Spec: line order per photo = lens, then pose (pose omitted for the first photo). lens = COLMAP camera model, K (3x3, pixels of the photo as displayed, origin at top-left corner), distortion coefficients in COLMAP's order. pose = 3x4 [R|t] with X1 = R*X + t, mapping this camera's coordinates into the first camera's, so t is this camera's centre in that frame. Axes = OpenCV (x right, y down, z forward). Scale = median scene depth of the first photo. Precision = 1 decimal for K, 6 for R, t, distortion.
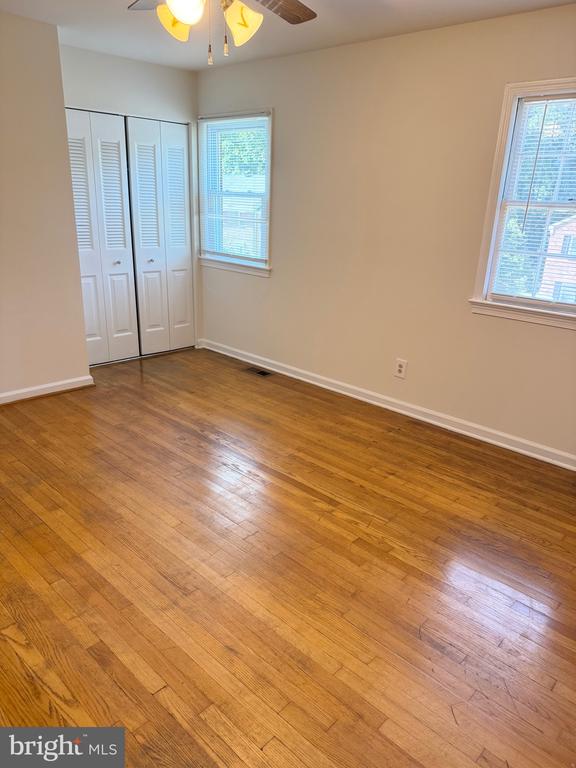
lens RADIAL K [[547.6, 0, 287.2], [0, 547.6, 386.2], [0, 0, 1]] dist [0.099253, -0.124381]
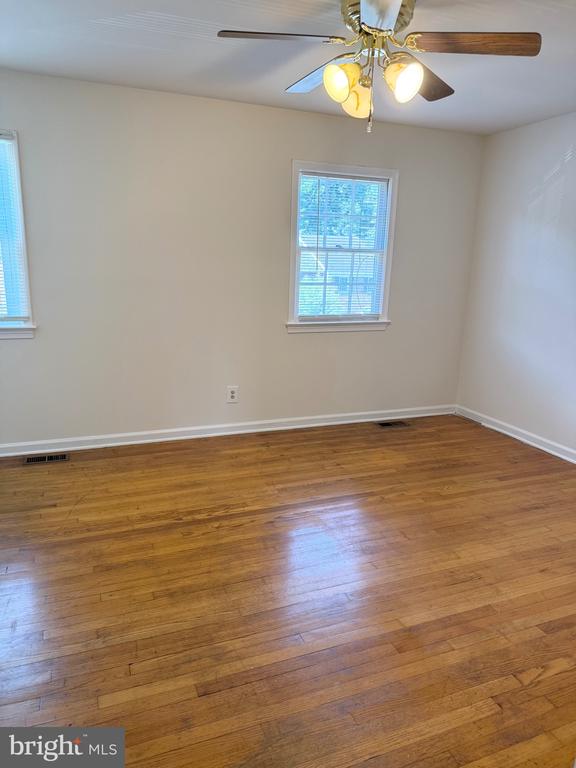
lens RADIAL K [[547.6, 0, 287.2], [0, 547.6, 386.2], [0, 0, 1]] dist [0.099253, -0.124381]
pose [[0.402812, -0.235533, 0.884458, -0.778988], [0.282867, 0.951053, 0.124440, -0.167081], [-0.870476, 0.200058, 0.449720, 0.443445]]
